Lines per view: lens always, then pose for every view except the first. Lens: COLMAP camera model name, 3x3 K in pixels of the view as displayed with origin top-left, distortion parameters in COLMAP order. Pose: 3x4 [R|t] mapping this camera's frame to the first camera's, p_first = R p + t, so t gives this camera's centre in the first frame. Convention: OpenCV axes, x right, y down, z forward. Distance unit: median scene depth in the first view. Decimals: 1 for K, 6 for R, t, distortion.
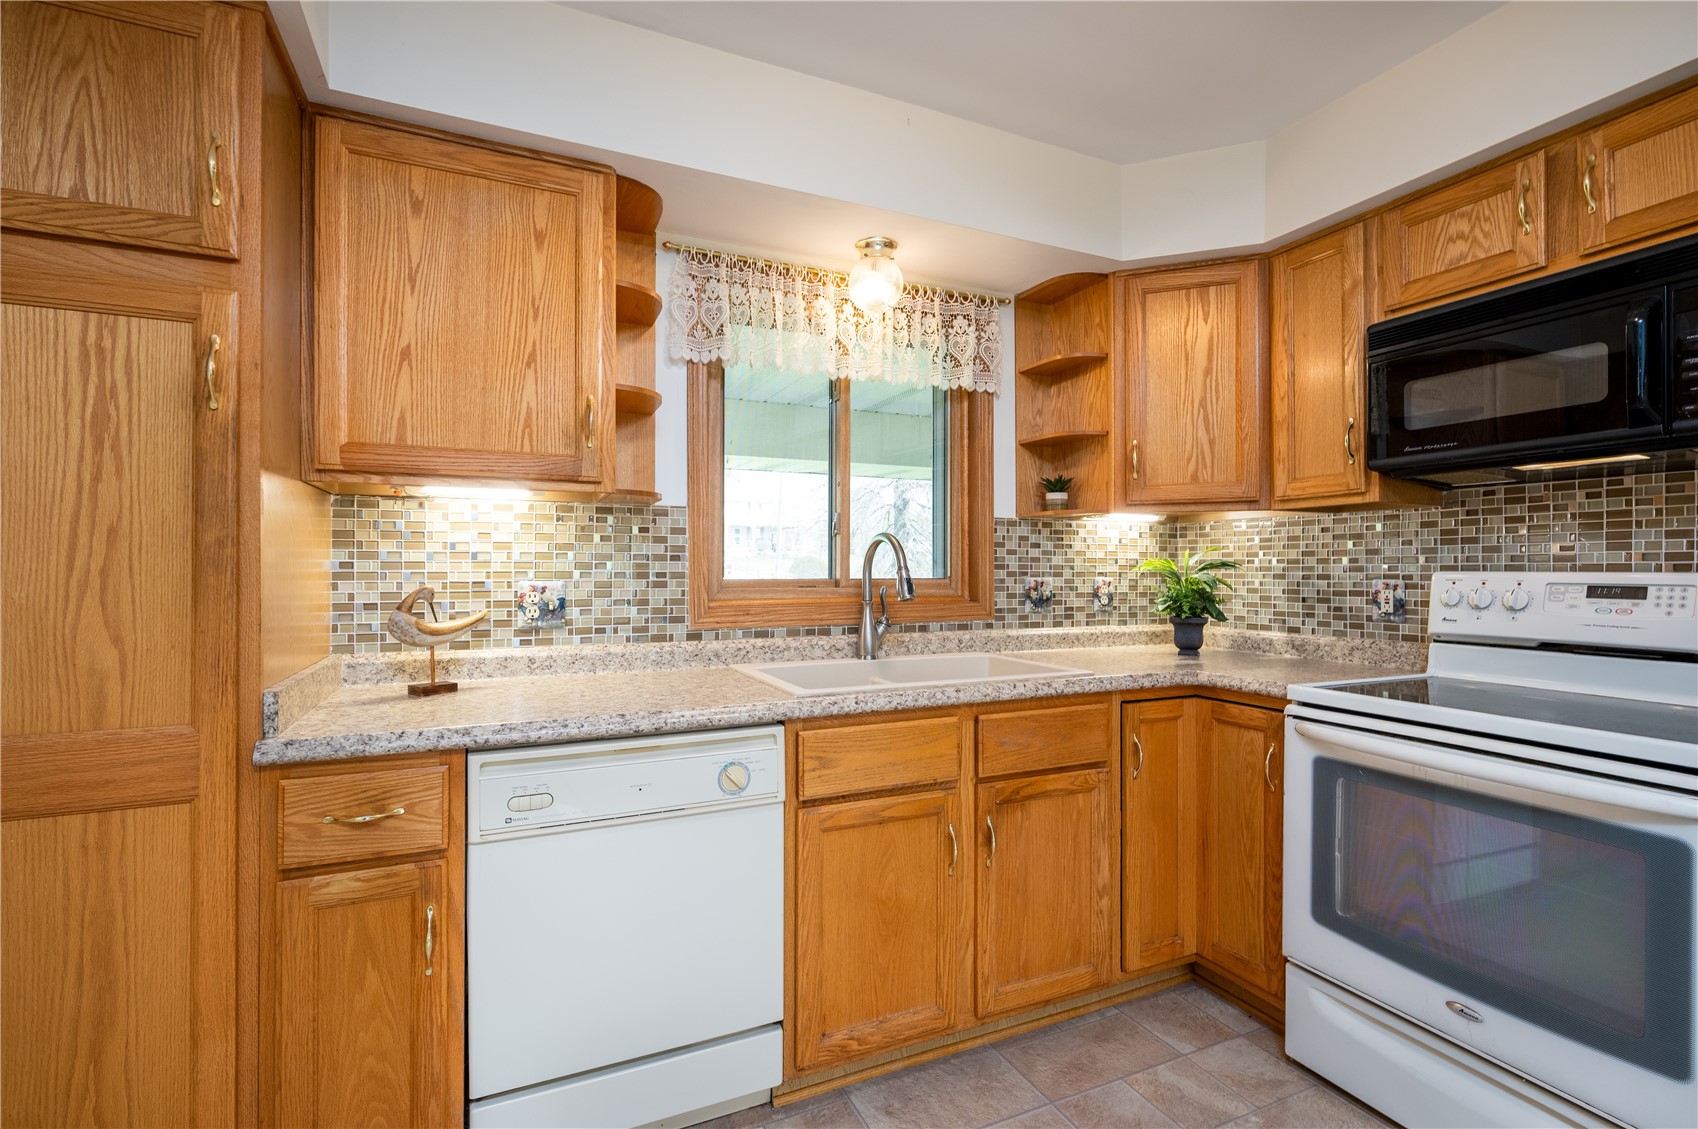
lens RADIAL K [[765.1, 0, 840.1], [0, 765.1, 566.4], [0, 0, 1]] dist [-0.001817, 0.000782]
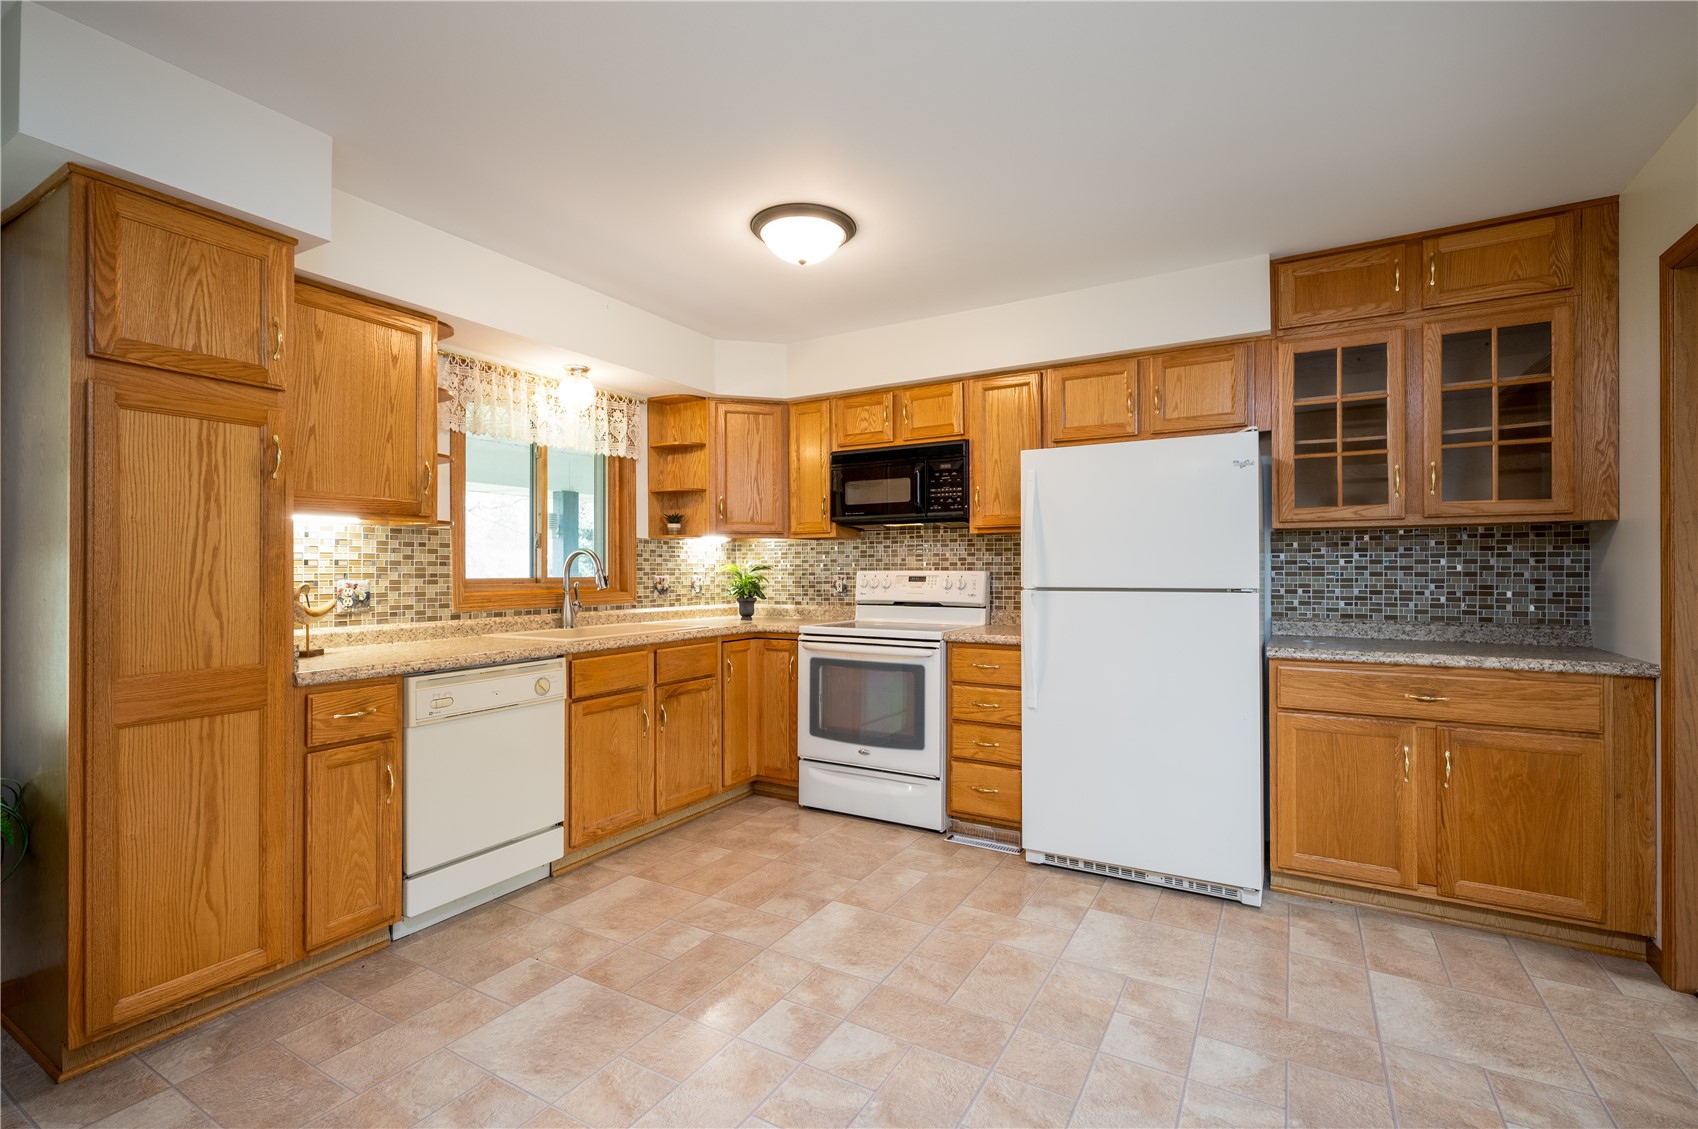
lens RADIAL K [[765.1, 0, 858.3], [0, 765.1, 569.9], [0, 0, 1]] dist [-0.001817, 0.000782]
pose [[0.803382, -0.003784, 0.595452, -0.514788], [0.002387, 0.999992, 0.003134, -0.002183], [-0.595459, -0.001096, 0.803385, -0.751960]]
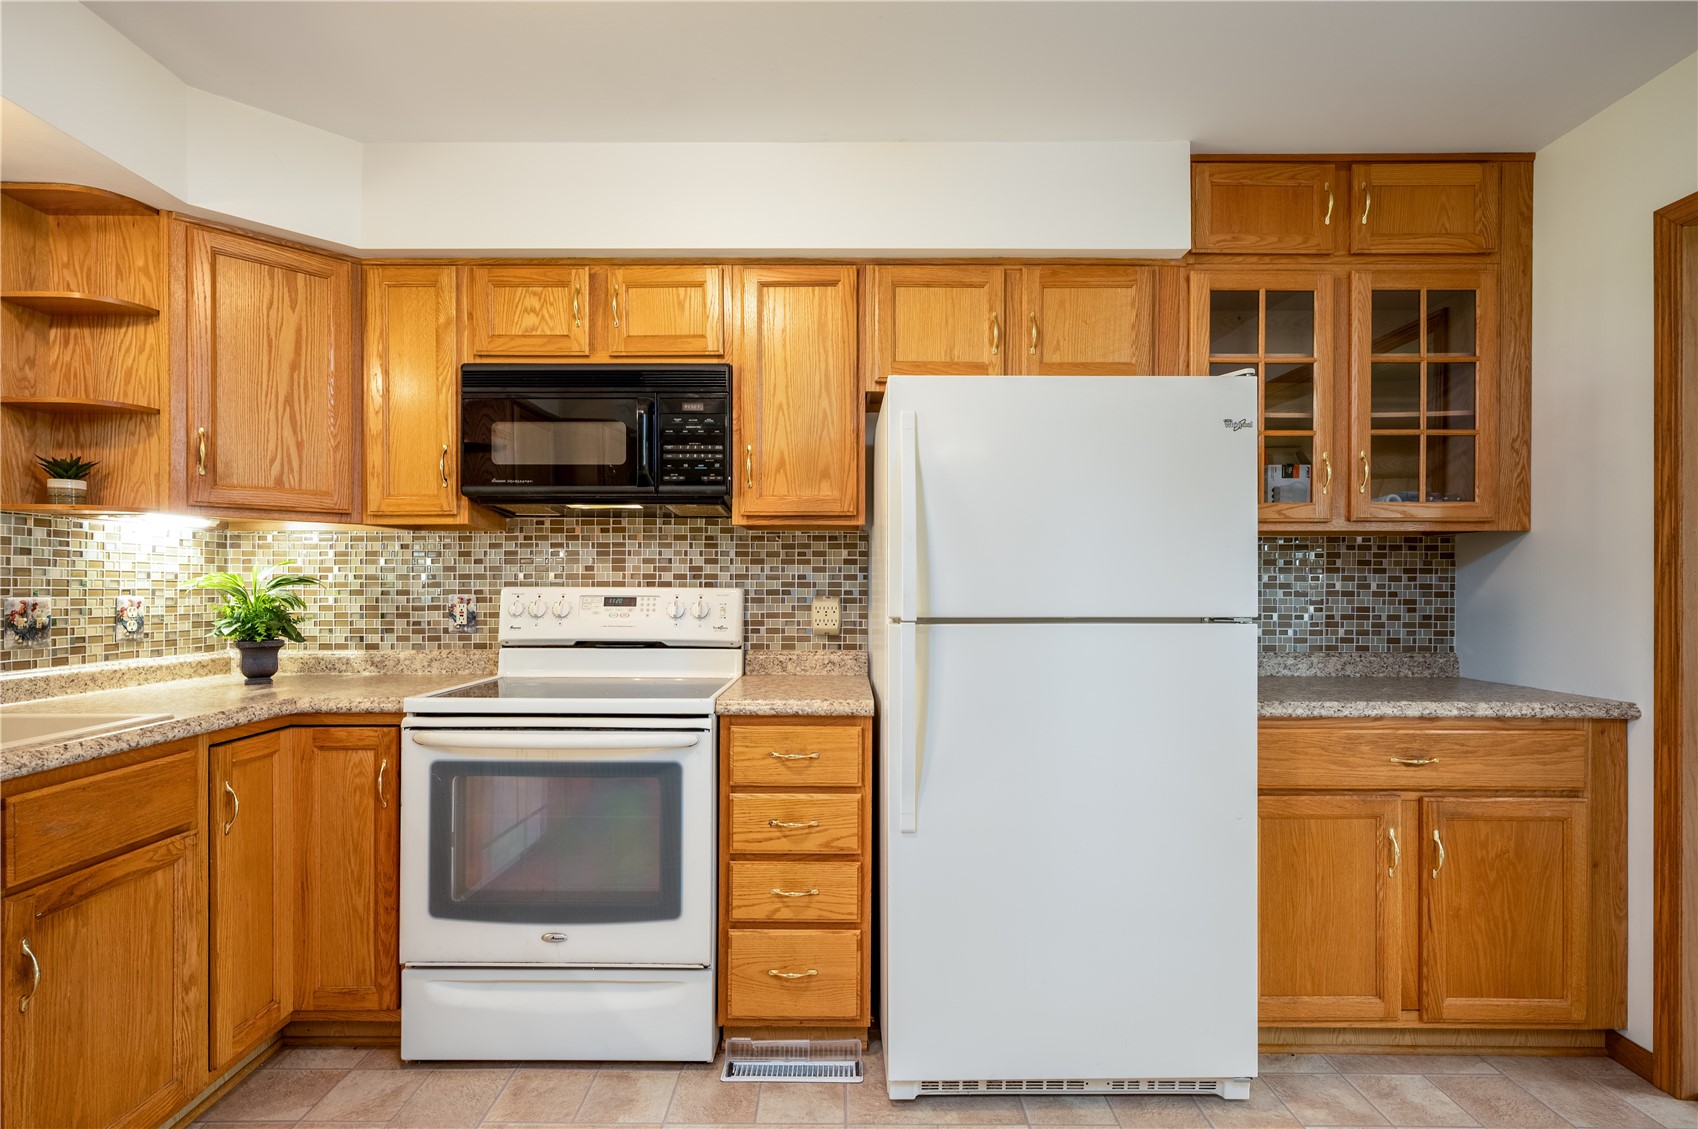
lens RADIAL K [[835.6, 0, 847.0], [0, 835.6, 585.0], [0, 0, 1]] dist [-0.001784, 0.000432]
pose [[0.403585, -0.000409, 0.914942, -0.195651], [-0.003252, 0.999993, 0.001881, -0.000411], [-0.914936, -0.003734, 0.403581, 0.007793]]
